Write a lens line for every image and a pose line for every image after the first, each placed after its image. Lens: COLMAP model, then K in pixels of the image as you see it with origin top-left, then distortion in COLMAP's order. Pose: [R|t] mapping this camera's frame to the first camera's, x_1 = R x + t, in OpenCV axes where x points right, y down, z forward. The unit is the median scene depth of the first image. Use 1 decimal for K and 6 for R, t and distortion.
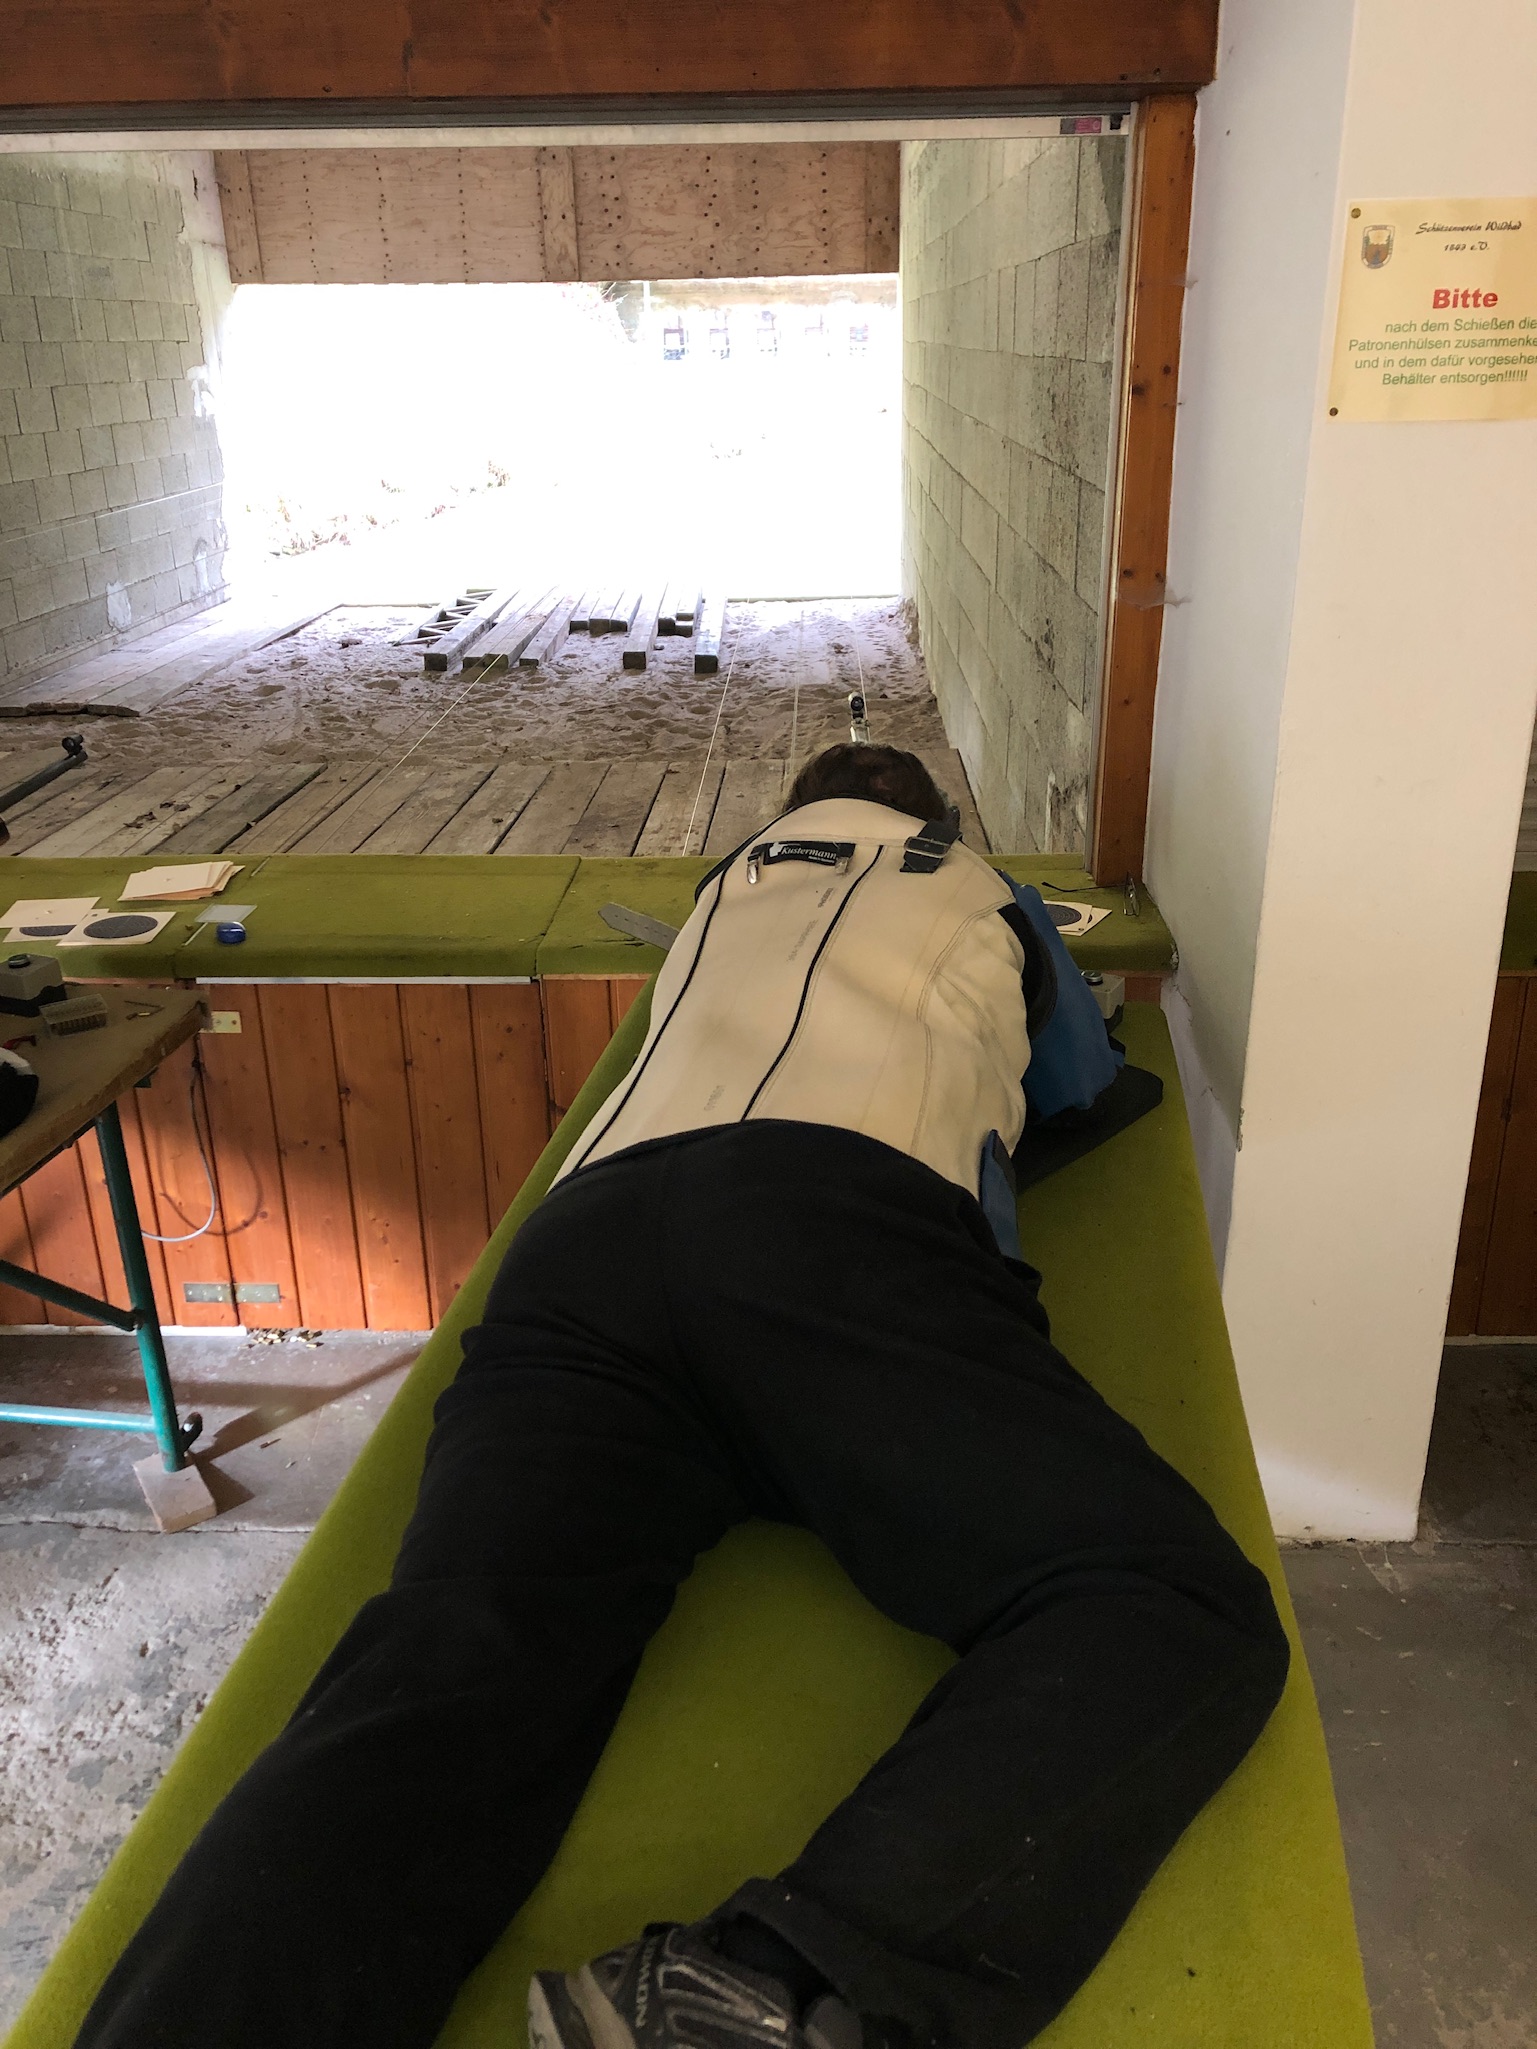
lens RADIAL K [[1668.6, 0, 777.1], [0, 1668.6, 998.9], [0, 0, 1]] dist [0.045946, -0.033074]
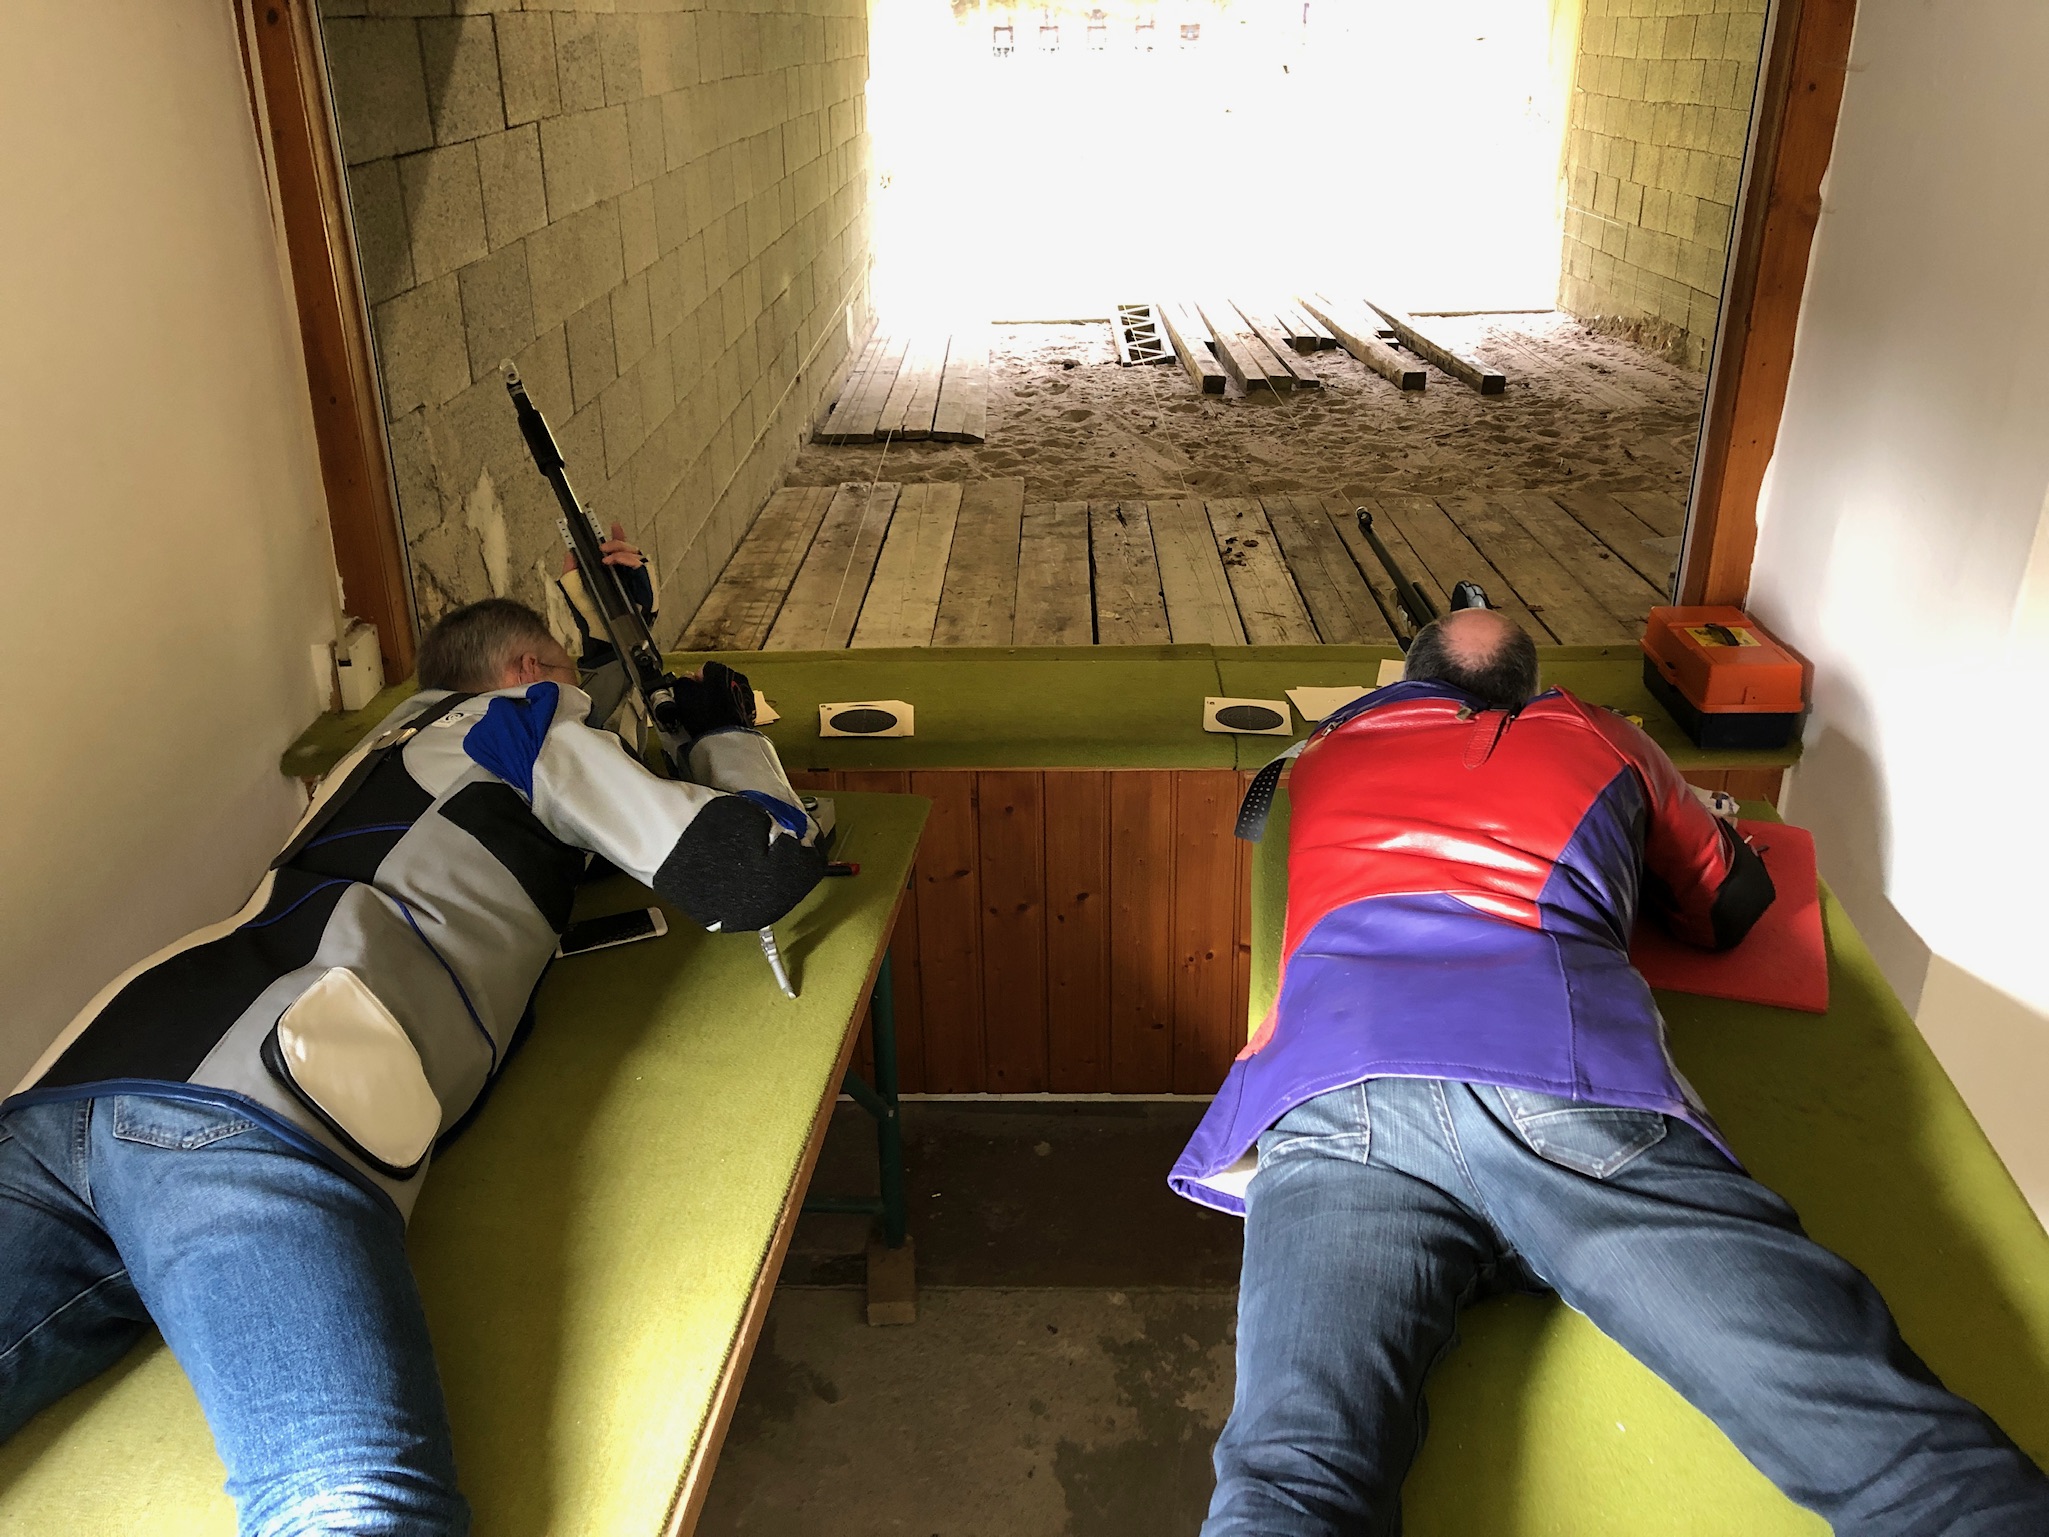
lens RADIAL K [[1668.6, 0, 1013.5], [0, 1668.6, 738.5], [0, 0, 1]] dist [0.045946, -0.033074]
pose [[0.999952, -0.000773, 0.009735, -0.306454], [0.000544, 0.999724, 0.023479, -0.012351], [-0.009750, -0.023473, 0.999677, -0.001636]]
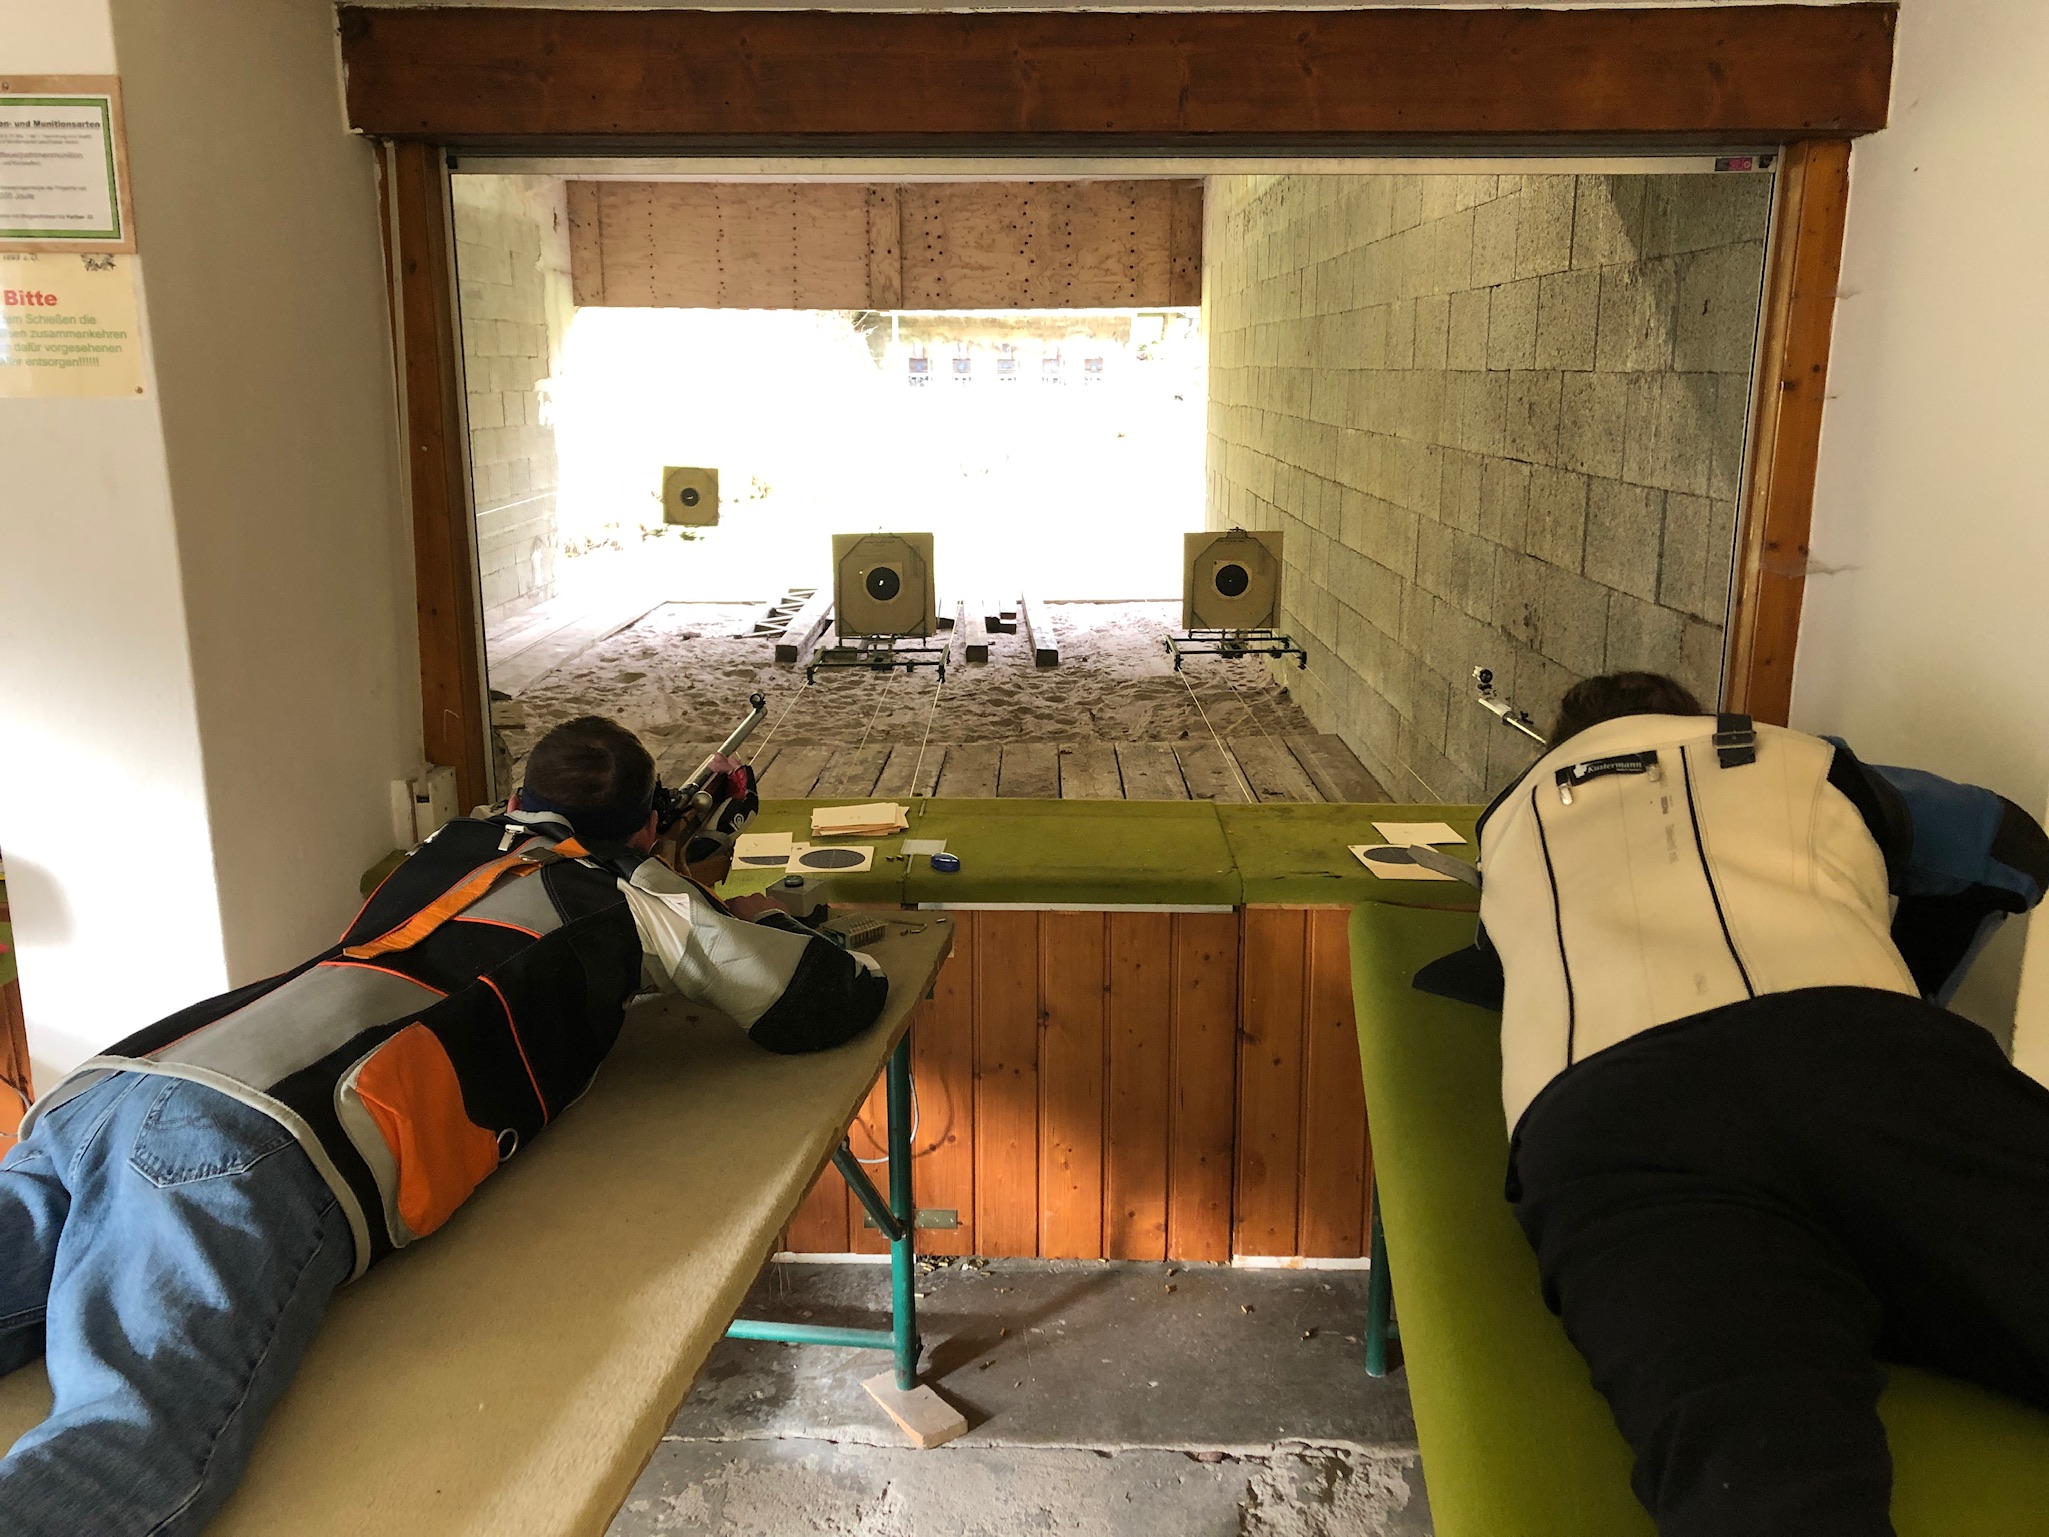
lens RADIAL K [[1668.6, 0, 1020.5], [0, 1668.6, 753.4], [0, 0, 1]] dist [0.045946, -0.033074]
pose [[0.999732, 0.011952, 0.019834, -0.072380], [-0.008872, 0.988848, -0.148665, 0.011759], [-0.021389, 0.148449, 0.988689, -0.013998]]
